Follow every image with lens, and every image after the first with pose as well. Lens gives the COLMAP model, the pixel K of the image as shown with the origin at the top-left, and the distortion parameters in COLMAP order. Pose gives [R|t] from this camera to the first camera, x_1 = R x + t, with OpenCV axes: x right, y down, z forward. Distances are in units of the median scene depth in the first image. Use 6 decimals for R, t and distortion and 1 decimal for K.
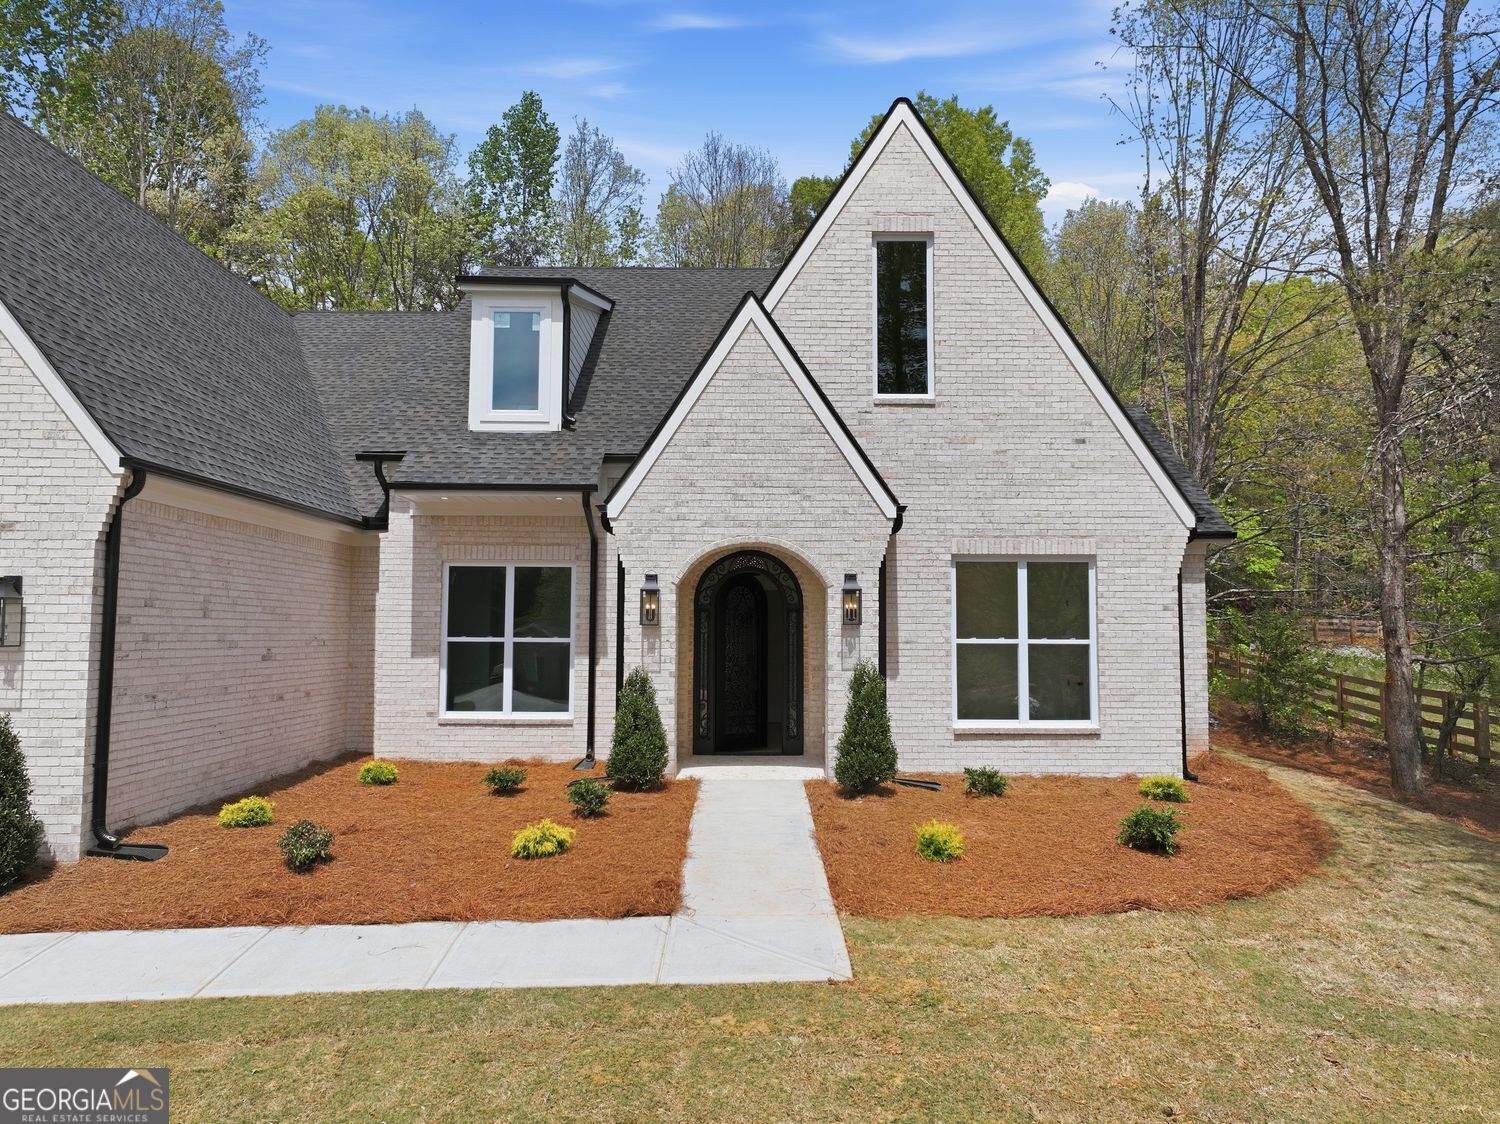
lens RADIAL K [[1052.0, 0, 755.0], [0, 1052.0, 557.8], [0, 0, 1]] dist [0.001126, 0.001214]
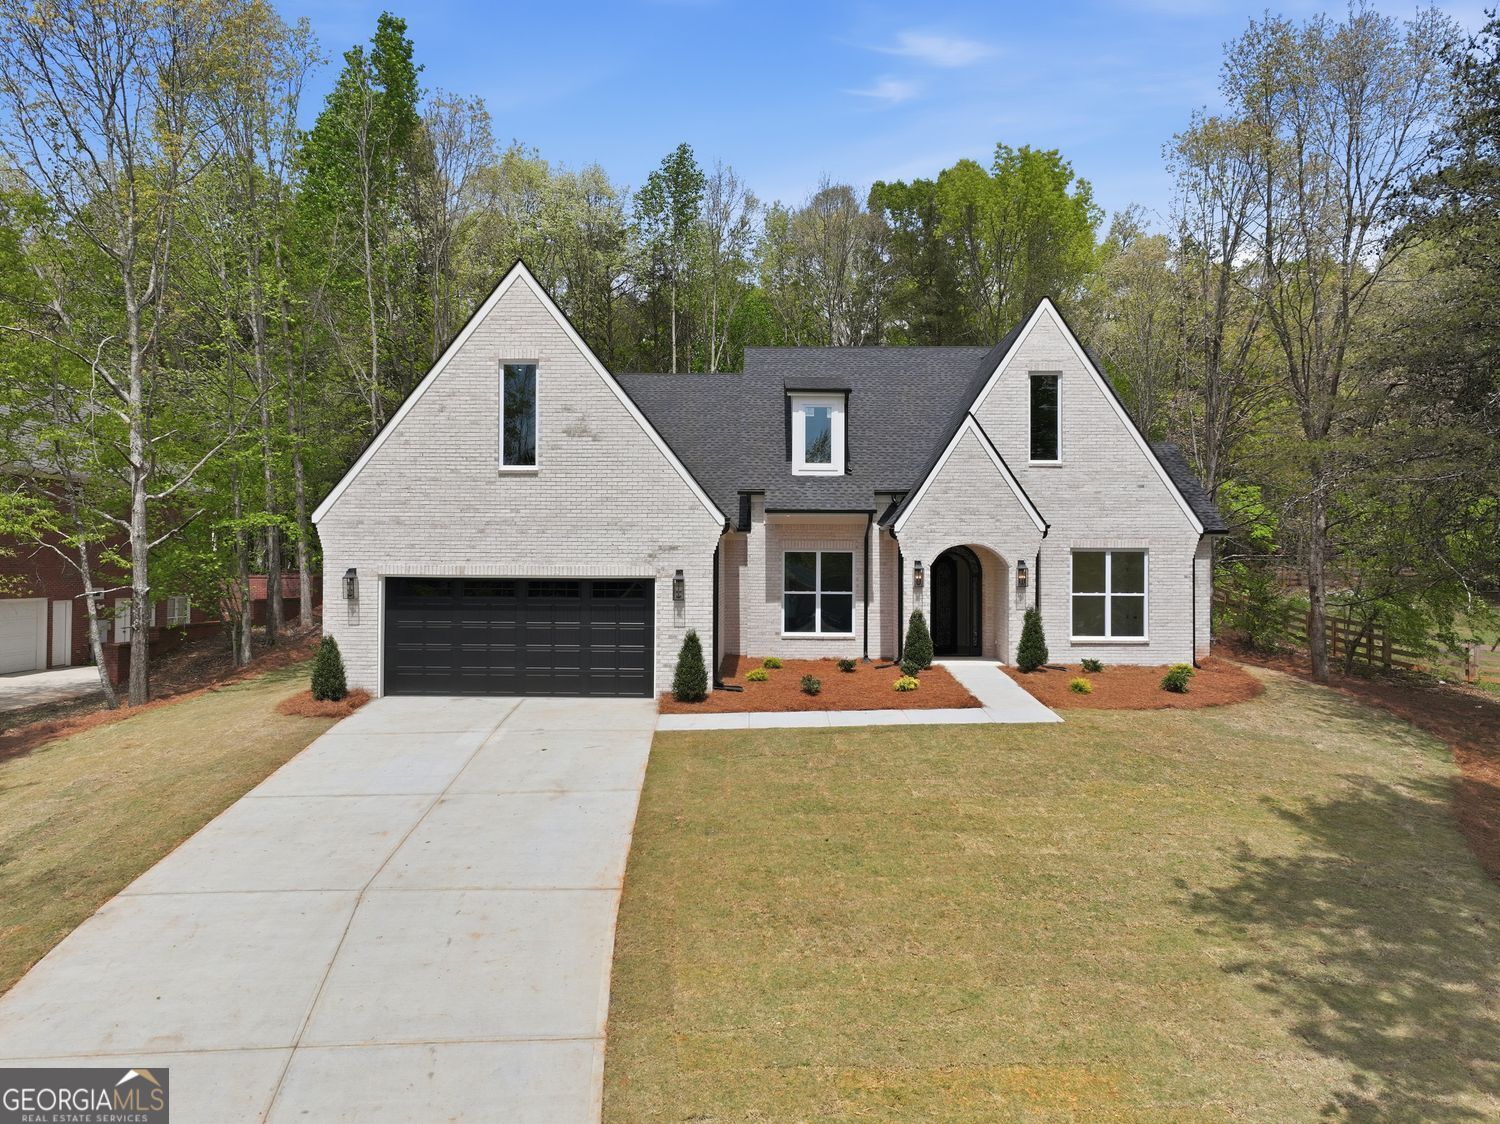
lens RADIAL K [[1062.2, 0, 750.0], [0, 1062.2, 562.0], [0, 0, 1]] dist [0.004915, -0.000116]
pose [[0.999679, -0.000458, -0.025317, -0.326029], [0.002091, 0.997917, 0.064484, -0.098897], [0.025235, -0.064517, 0.997598, -0.874556]]
